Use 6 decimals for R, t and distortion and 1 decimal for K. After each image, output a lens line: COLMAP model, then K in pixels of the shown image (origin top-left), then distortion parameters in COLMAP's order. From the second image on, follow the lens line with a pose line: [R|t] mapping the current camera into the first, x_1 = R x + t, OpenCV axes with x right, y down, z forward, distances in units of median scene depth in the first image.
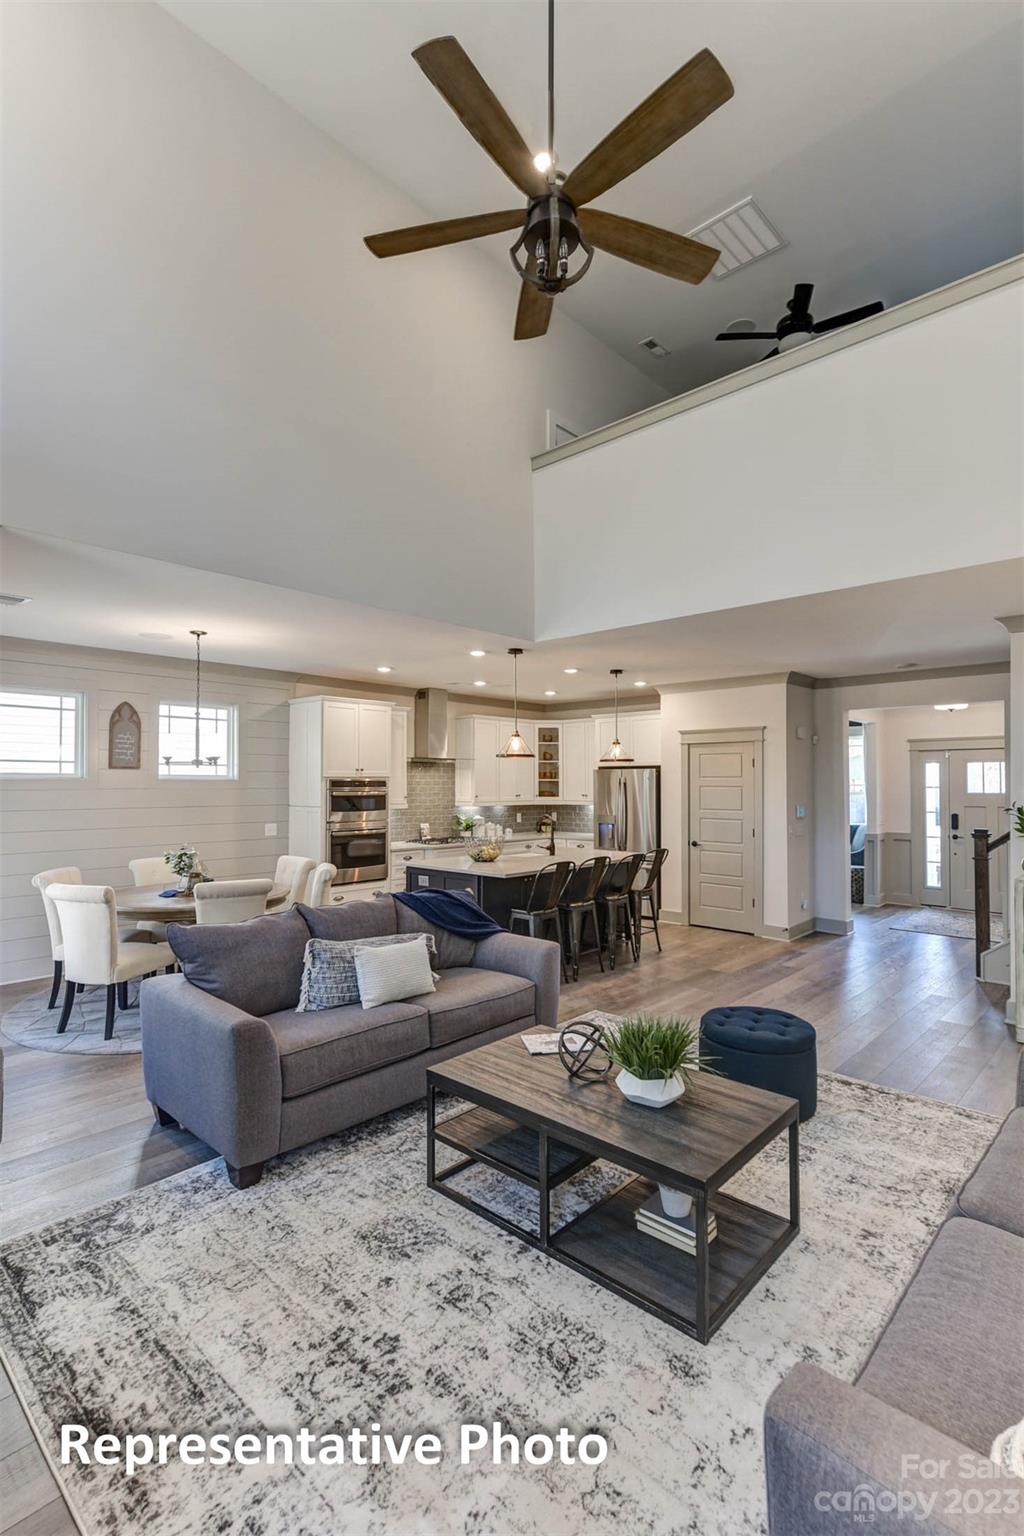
lens RADIAL K [[725.2, 0, 512.0], [0, 725.2, 768.0], [0, 0, 1]] dist [0.001791, 0.000170]
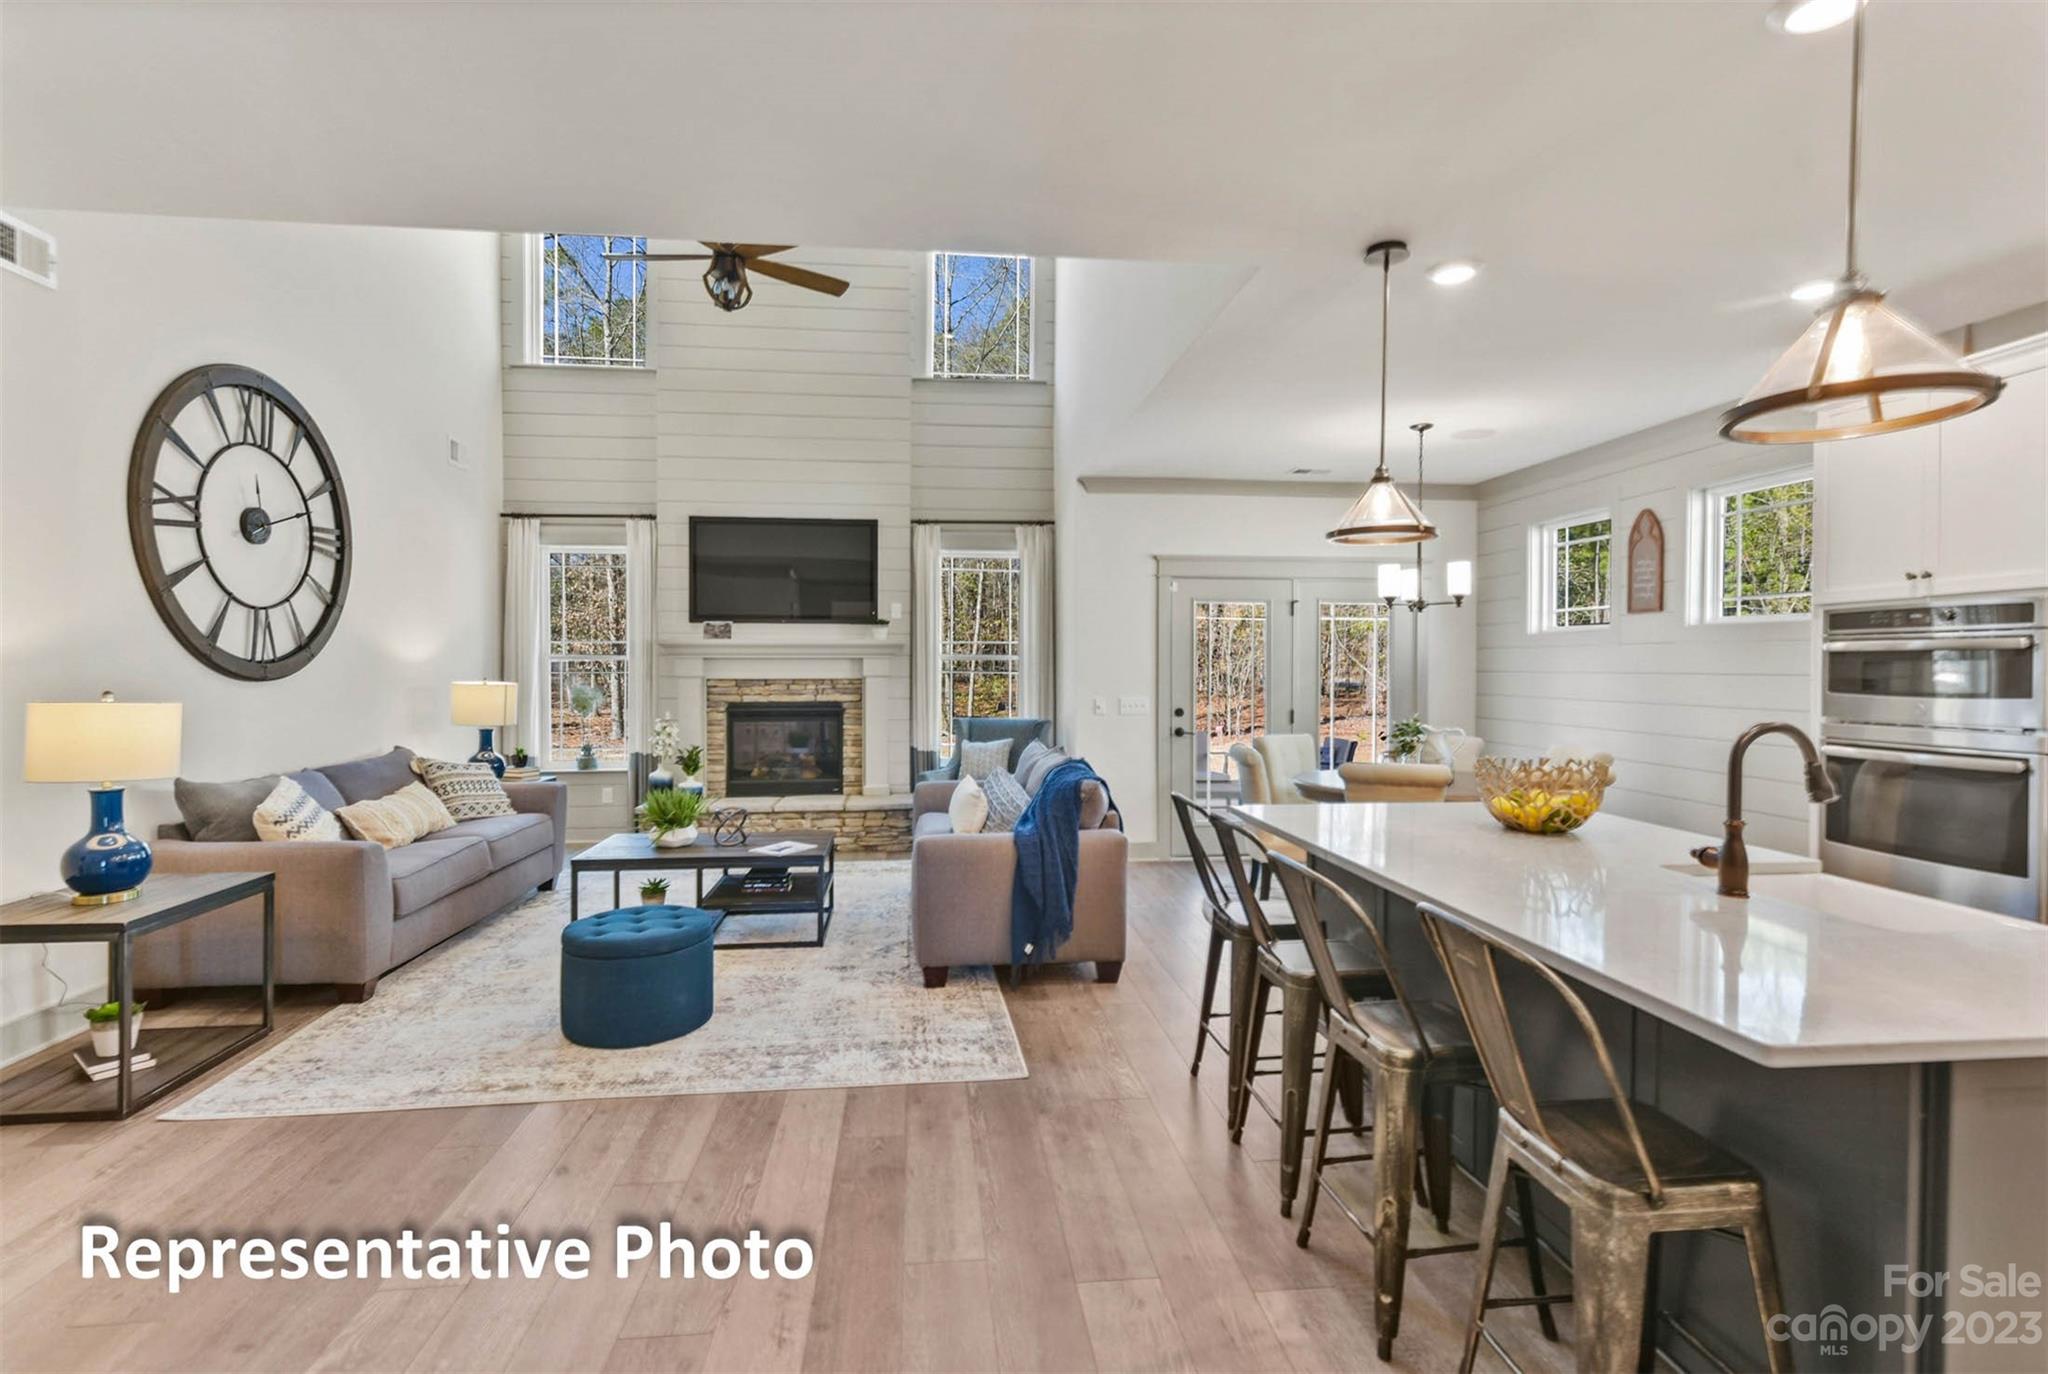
lens RADIAL K [[950.3, 0, 1017.3], [0, 950.3, 674.8], [0, 0, 1]] dist [0.000434, 0.000621]
pose [[-0.655456, 0.005344, -0.755215, 0.338429], [0.014057, 0.999888, -0.005125, 0.037453], [0.755103, -0.013975, -0.655458, 0.797840]]
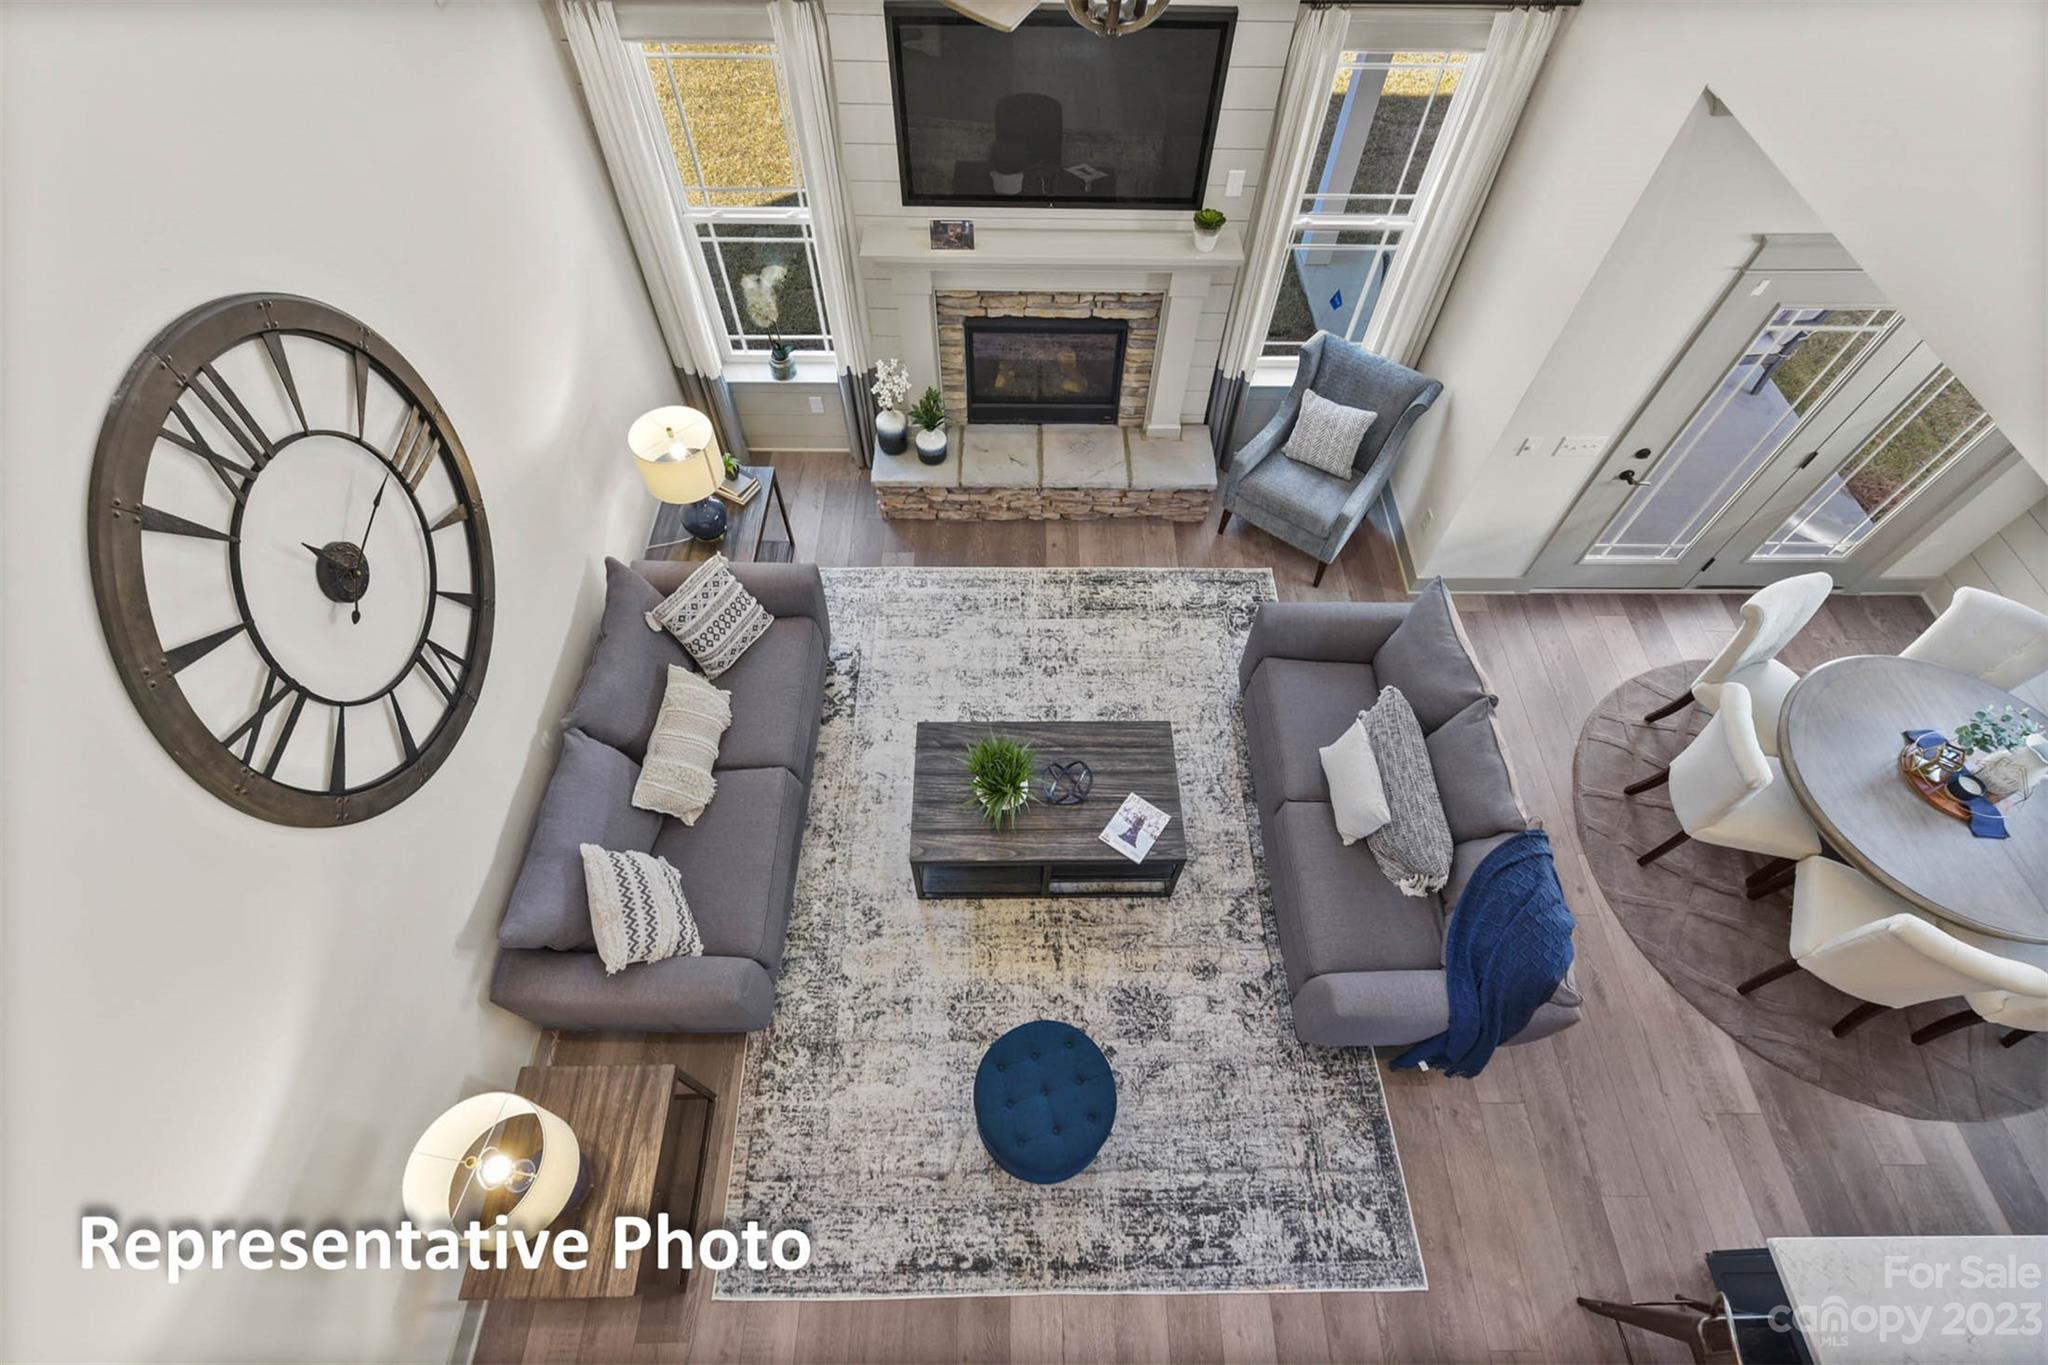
lens RADIAL K [[925.8, 0, 1019.9], [0, 925.8, 685.6], [0, 0, 1]] dist [0.009411, 0.000053]
pose [[-0.729207, 0.566099, -0.384434, 0.196763], [0.002143, 0.563683, 0.825988, -0.281495], [0.684290, 0.601492, -0.412255, 0.452705]]
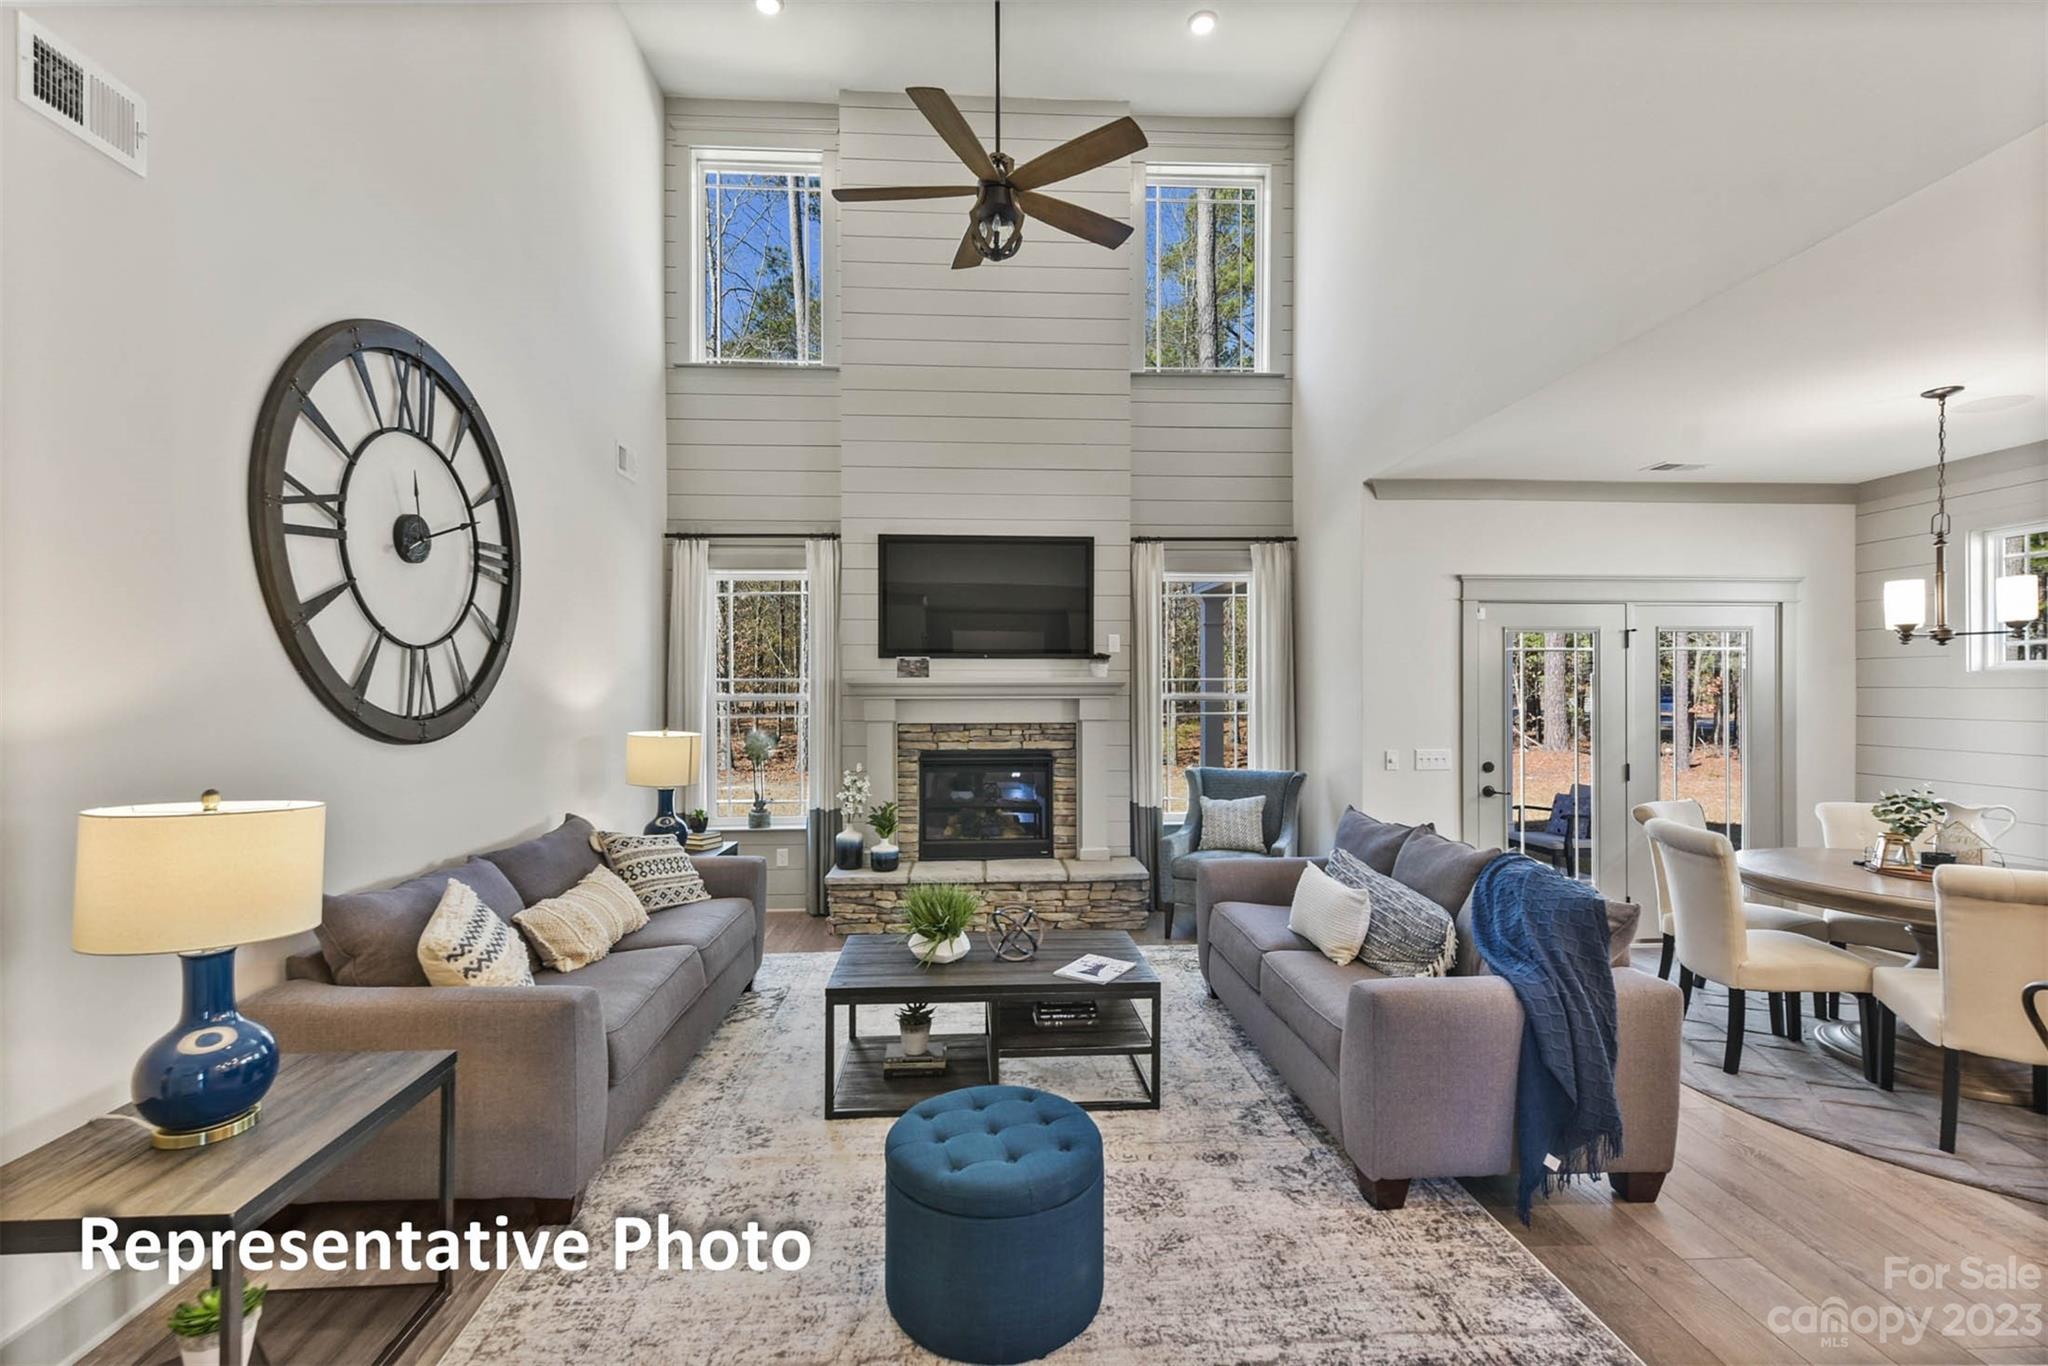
lens RADIAL K [[898.1, 0, 1018.7], [0, 898.1, 689.8], [0, 0, 1]] dist [0.004245, -0.000203]
pose [[-0.692883, -0.001355, -0.721049, 0.313478], [0.014902, 0.999758, -0.016199, 0.020095], [0.720896, -0.021969, -0.692695, 0.585018]]
